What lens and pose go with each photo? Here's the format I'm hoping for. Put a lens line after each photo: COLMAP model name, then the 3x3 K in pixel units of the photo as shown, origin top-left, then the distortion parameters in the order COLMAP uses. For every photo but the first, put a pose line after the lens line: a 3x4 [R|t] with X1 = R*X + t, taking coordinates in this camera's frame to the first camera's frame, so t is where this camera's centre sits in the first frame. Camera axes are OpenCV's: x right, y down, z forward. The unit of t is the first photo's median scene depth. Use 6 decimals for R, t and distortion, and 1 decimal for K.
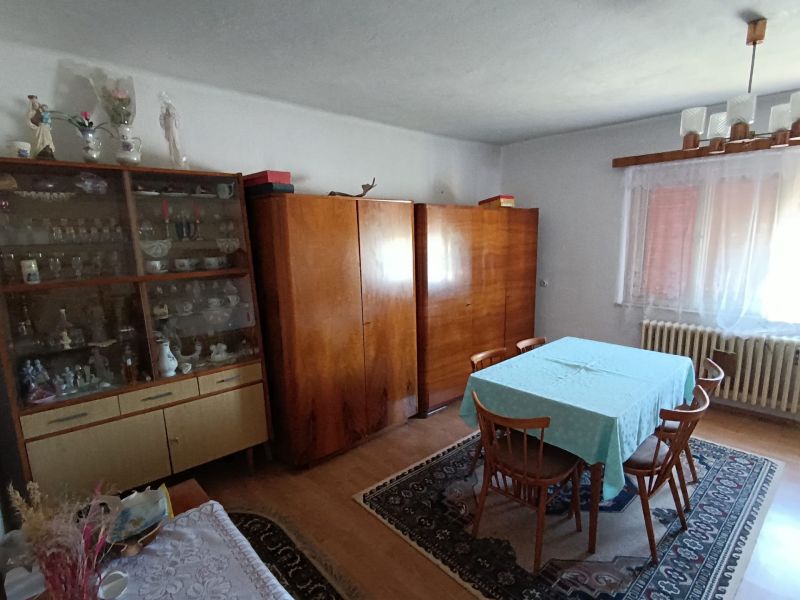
lens RADIAL K [[417.6, 0, 398.9], [0, 417.6, 303.7], [0, 0, 1]] dist [-0.004973, 0.000126]
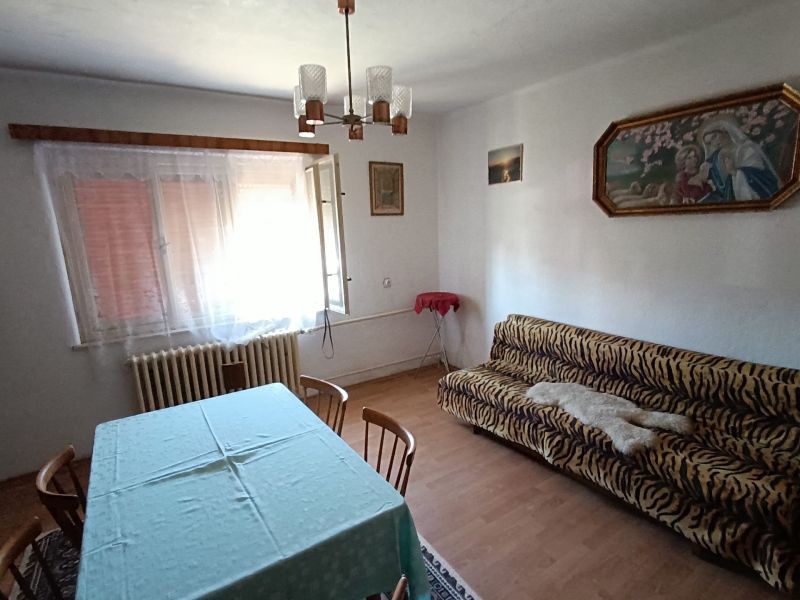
lens RADIAL K [[417.6, 0, 397.5], [0, 417.6, 306.6], [0, 0, 1]] dist [-0.004973, 0.000126]
pose [[0.162328, -0.177908, 0.970566, -0.040799], [0.199942, 0.969138, 0.144205, -0.066012], [-0.966267, 0.170649, 0.192889, 0.413416]]
